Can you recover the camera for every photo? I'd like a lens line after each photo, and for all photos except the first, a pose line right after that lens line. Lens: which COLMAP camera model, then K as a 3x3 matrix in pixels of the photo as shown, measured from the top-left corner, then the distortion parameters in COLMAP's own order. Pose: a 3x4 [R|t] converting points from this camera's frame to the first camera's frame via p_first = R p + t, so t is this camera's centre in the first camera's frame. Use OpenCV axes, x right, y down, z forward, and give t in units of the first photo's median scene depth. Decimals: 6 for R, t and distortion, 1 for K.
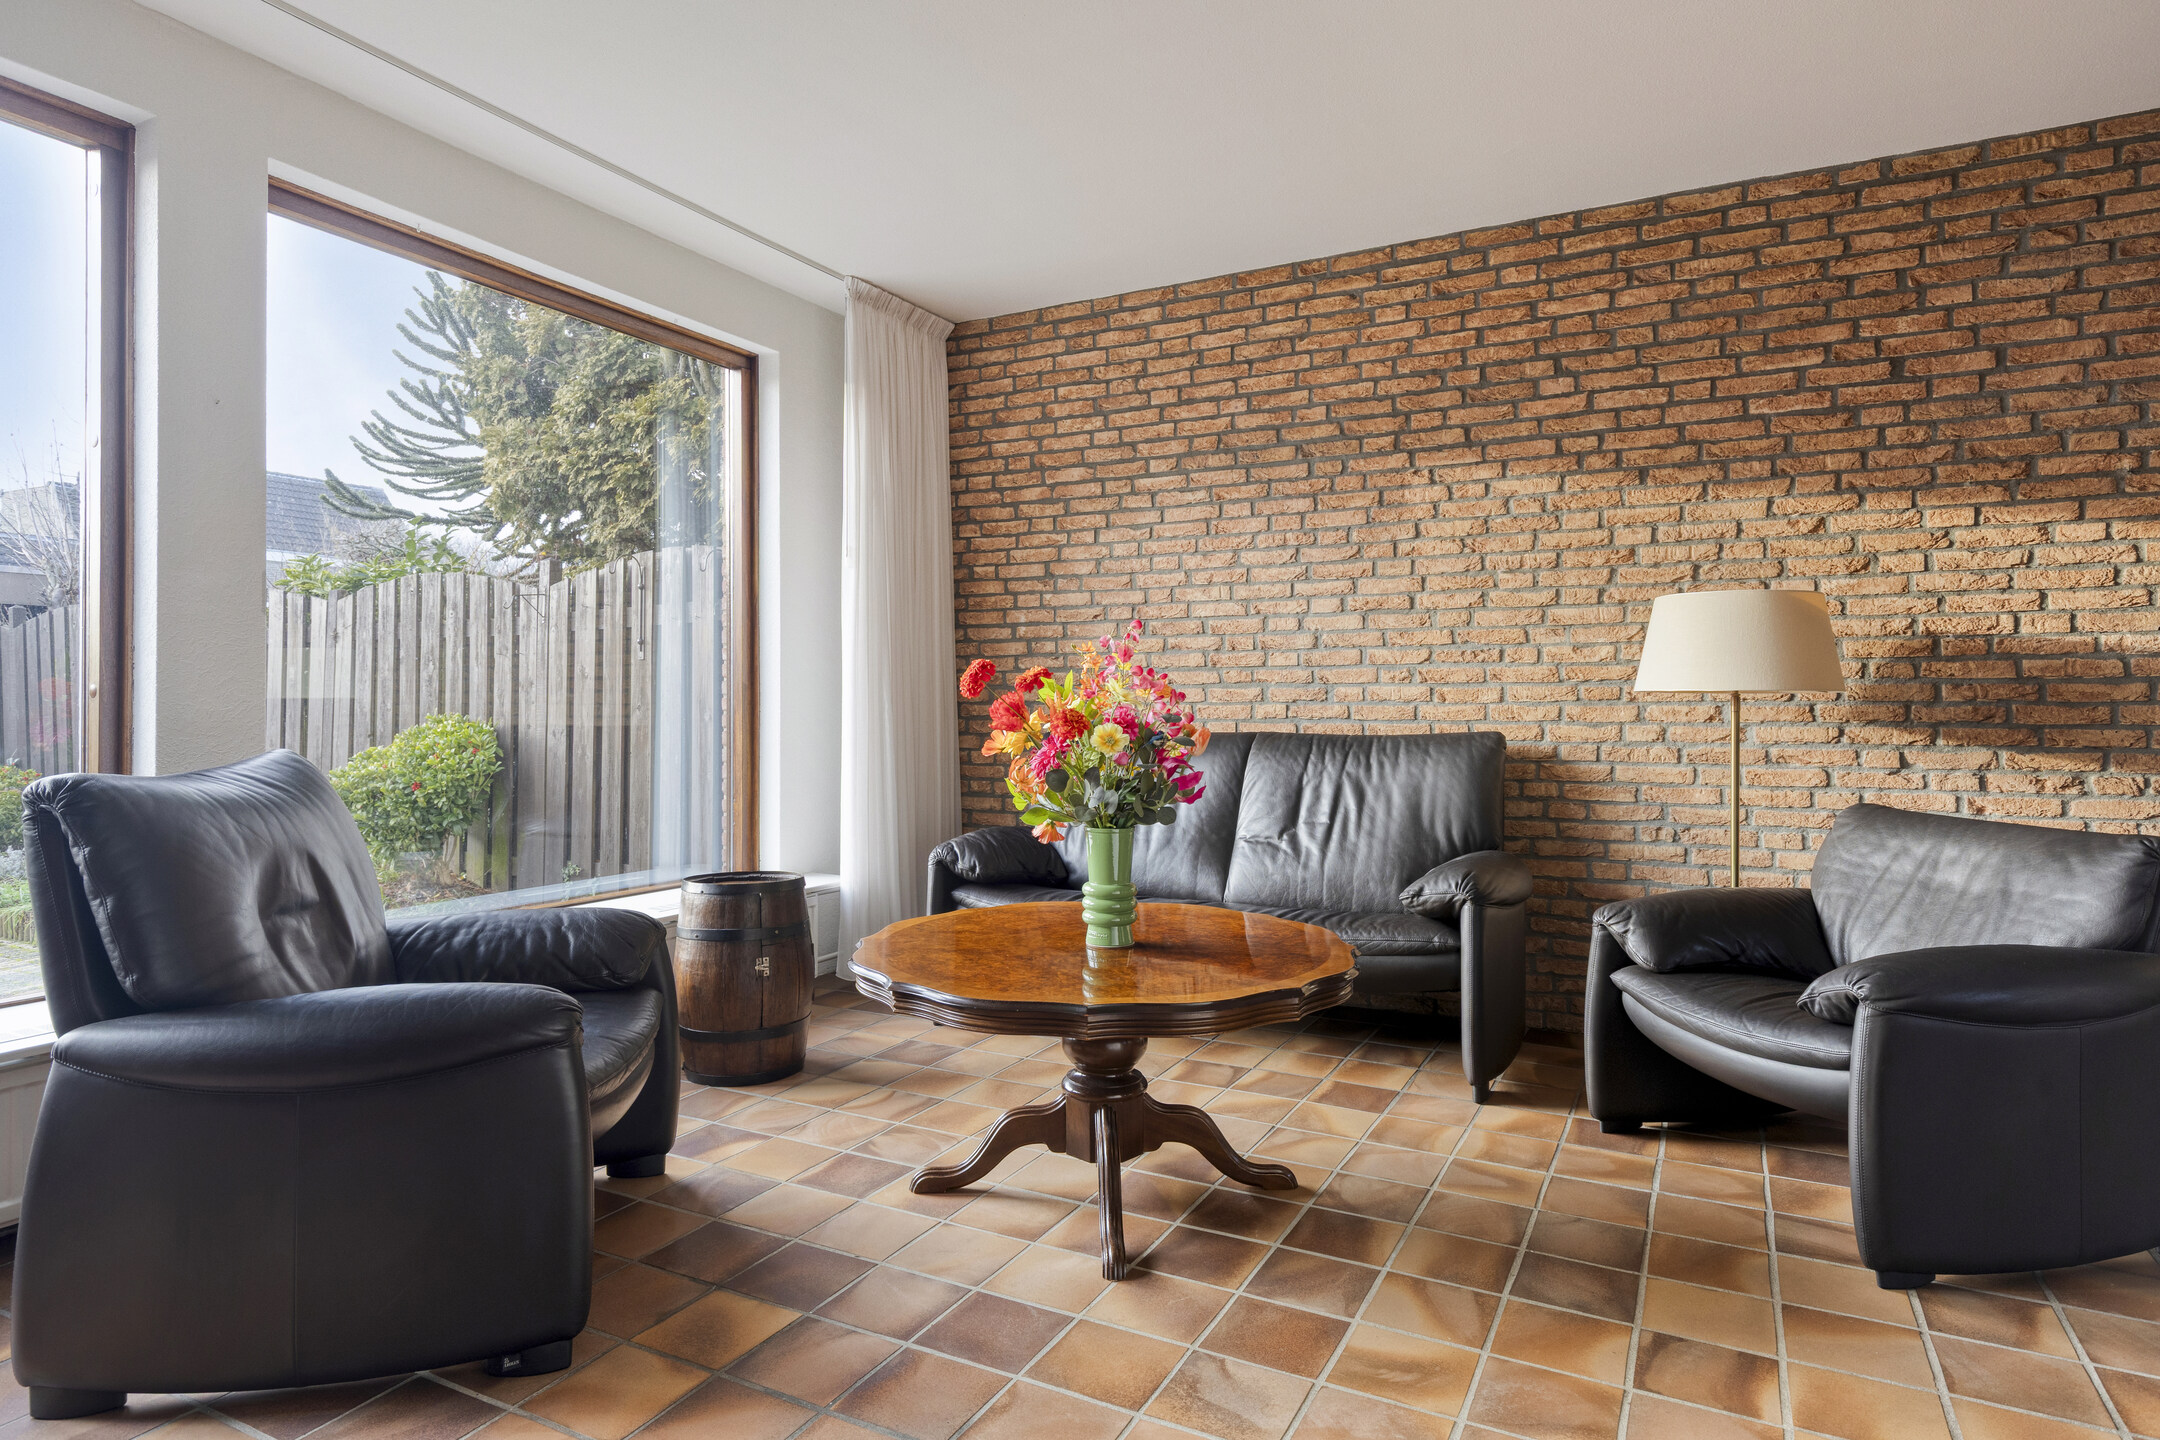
lens RADIAL K [[1186.5, 0, 1007.1], [0, 1186.5, 695.0], [0, 0, 1]] dist [-0.002108, 0.002255]
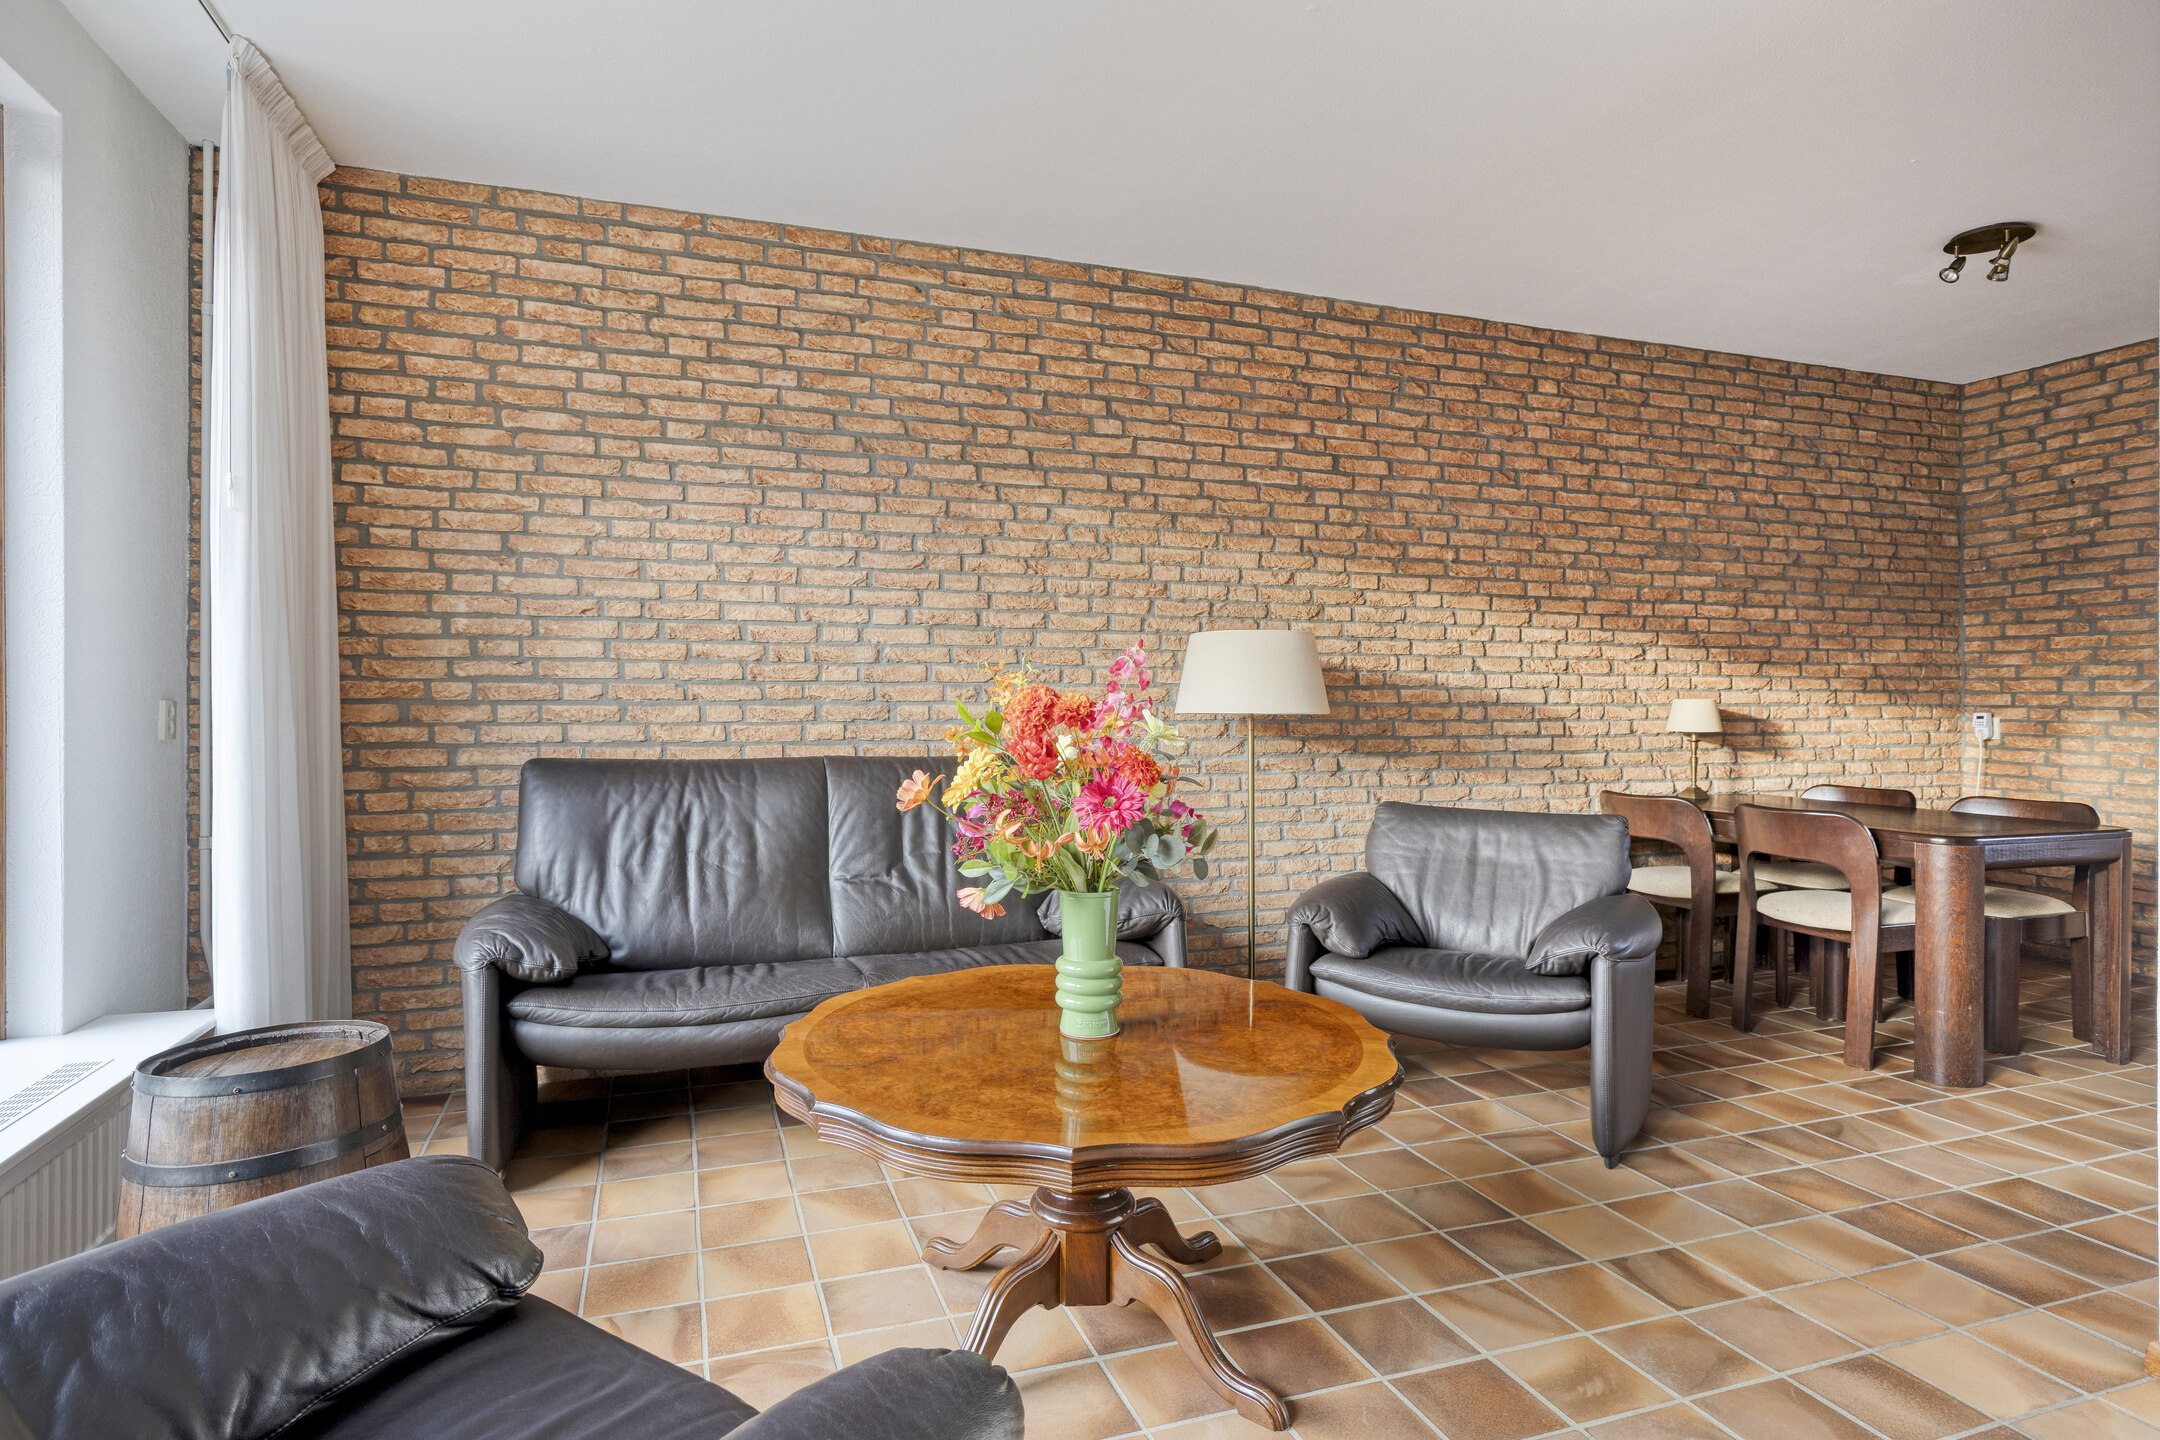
lens RADIAL K [[1186.5, 0, 1049.7], [0, 1186.5, 701.9], [0, 0, 1]] dist [-0.002108, 0.002255]
pose [[0.661943, 0.001370, 0.749553, -0.348769], [-0.006411, 0.999972, 0.003834, -0.013940], [-0.749526, -0.007344, 0.661934, 0.303155]]
